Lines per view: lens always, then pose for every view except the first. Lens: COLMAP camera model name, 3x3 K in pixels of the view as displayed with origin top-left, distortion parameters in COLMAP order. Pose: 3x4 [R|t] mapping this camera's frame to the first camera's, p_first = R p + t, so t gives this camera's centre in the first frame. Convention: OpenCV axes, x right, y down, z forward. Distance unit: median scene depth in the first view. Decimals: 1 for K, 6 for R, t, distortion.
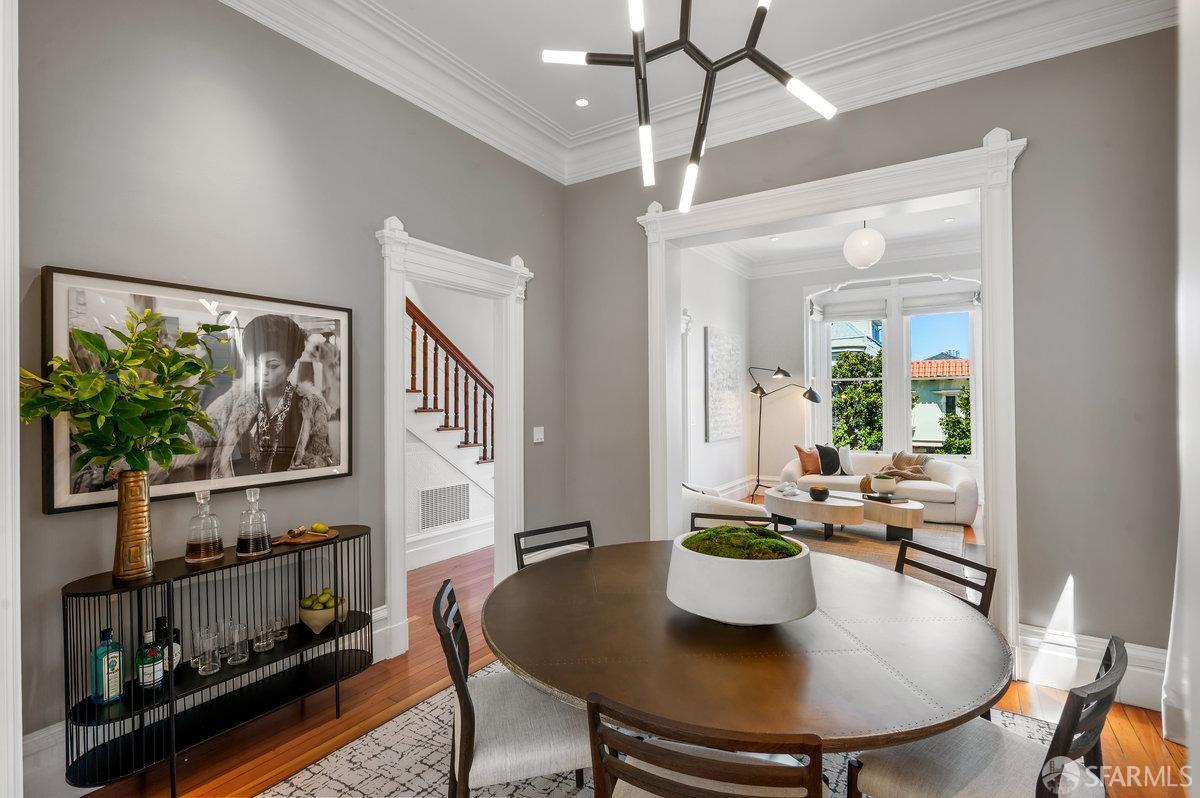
lens RADIAL K [[545.5, 0, 588.2], [0, 545.5, 394.0], [0, 0, 1]] dist [0.001788, 0.000103]
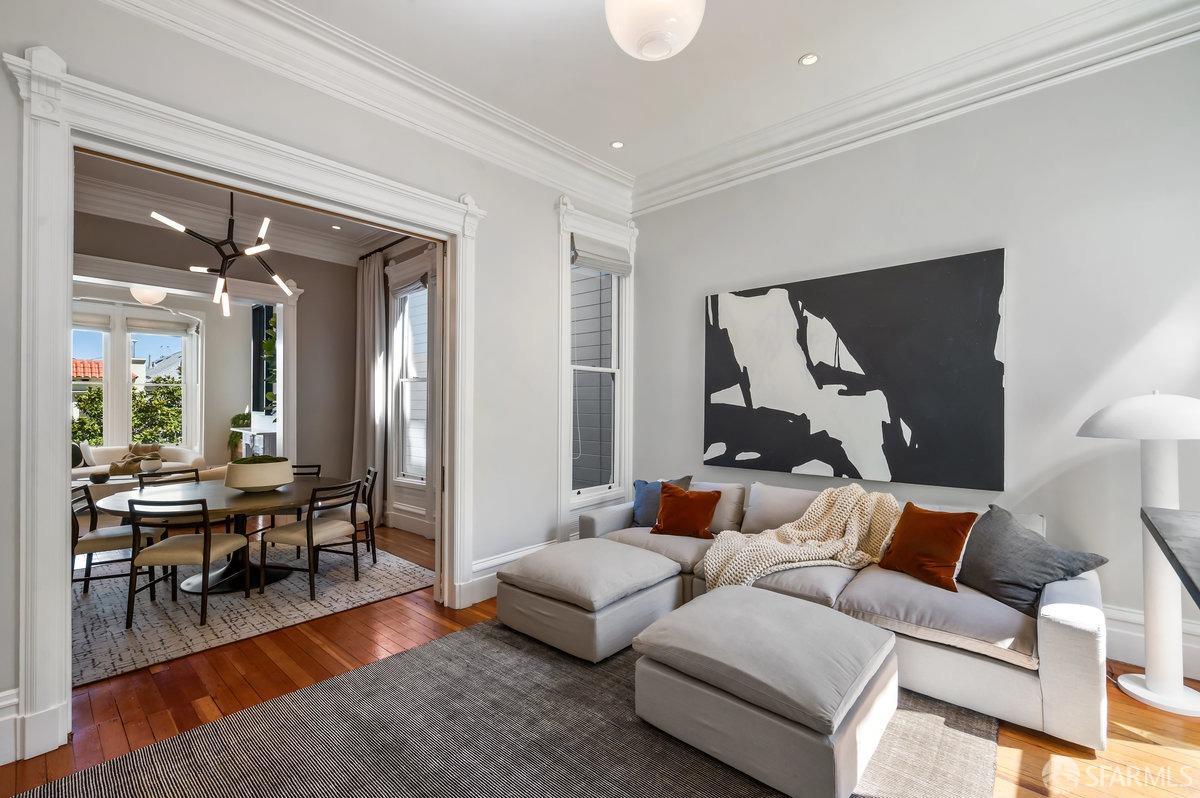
lens RADIAL K [[542.6, 0, 600.5], [0, 542.6, 407.1], [0, 0, 1]] dist [-0.000233, 0.000016]
pose [[0.136438, 0.000004, 0.990649, -0.491279], [-0.021025, 0.999775, 0.002892, -0.003093], [-0.990425, -0.021223, 0.136408, -0.218794]]
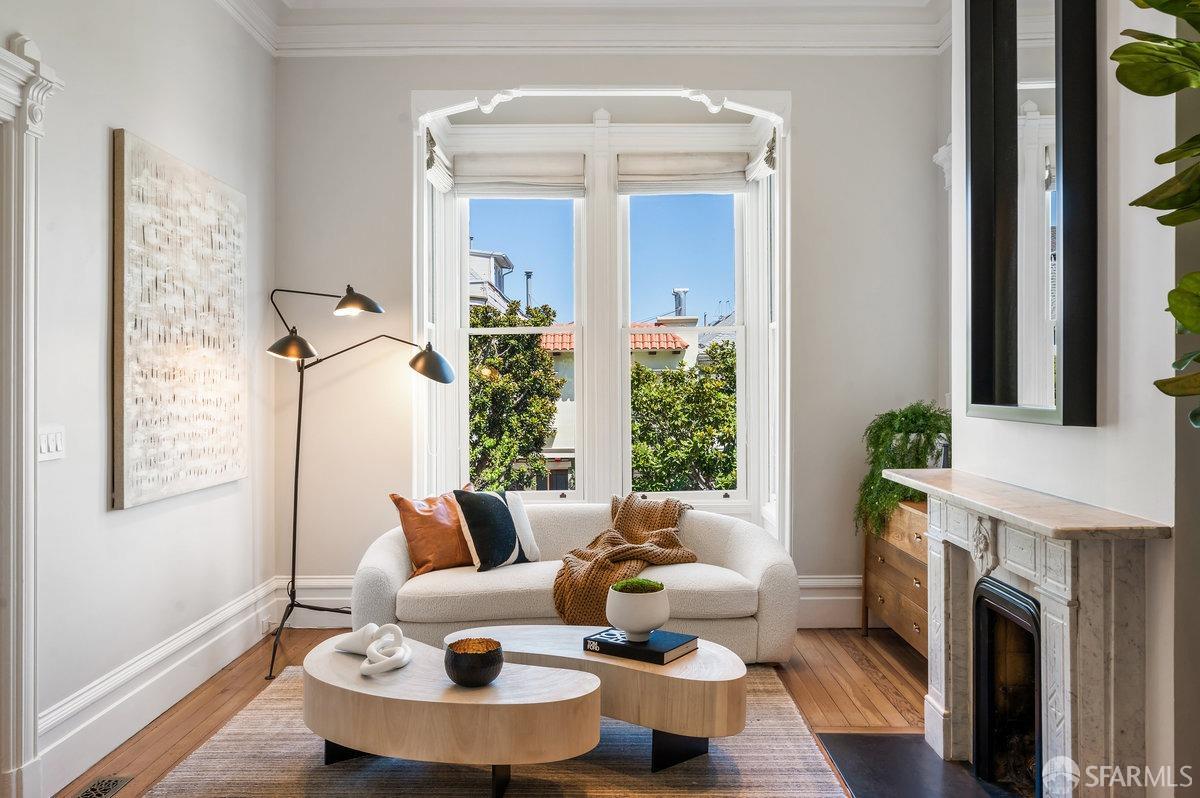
lens RADIAL K [[893.7, 0, 611.2], [0, 893.7, 378.0], [0, 0, 1]] dist [0.002087, 0.000434]
pose [[0.811091, 0.006878, 0.584880, 0.140886], [-0.006688, 0.999975, -0.002484, 0.013509], [-0.584882, -0.001897, 0.811116, 0.409865]]
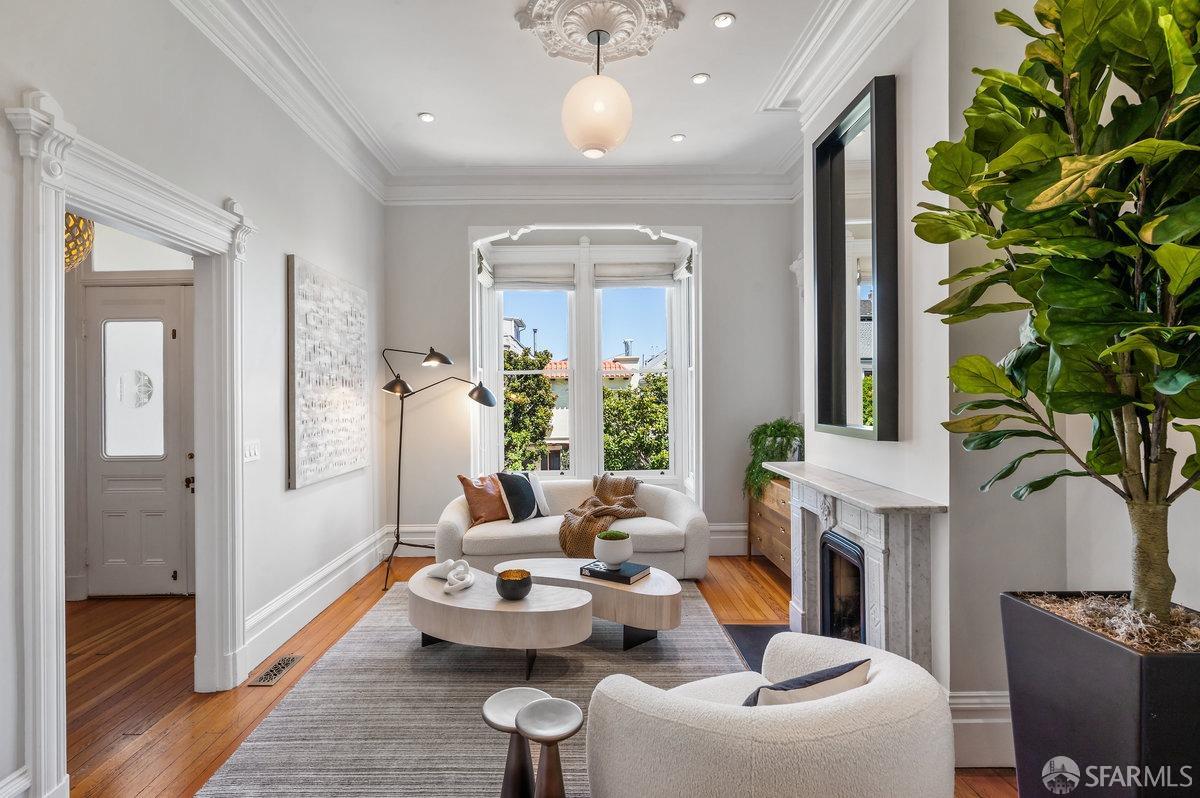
lens RADIAL K [[545.5, 0, 588.2], [0, 545.5, 394.0], [0, 0, 1]] dist [0.001788, 0.000103]
pose [[0.807622, 0.000658, 0.589700, 0.135166], [-0.001205, 0.999999, 0.000535, 0.001137], [-0.589699, -0.001143, 0.807623, 0.417572]]
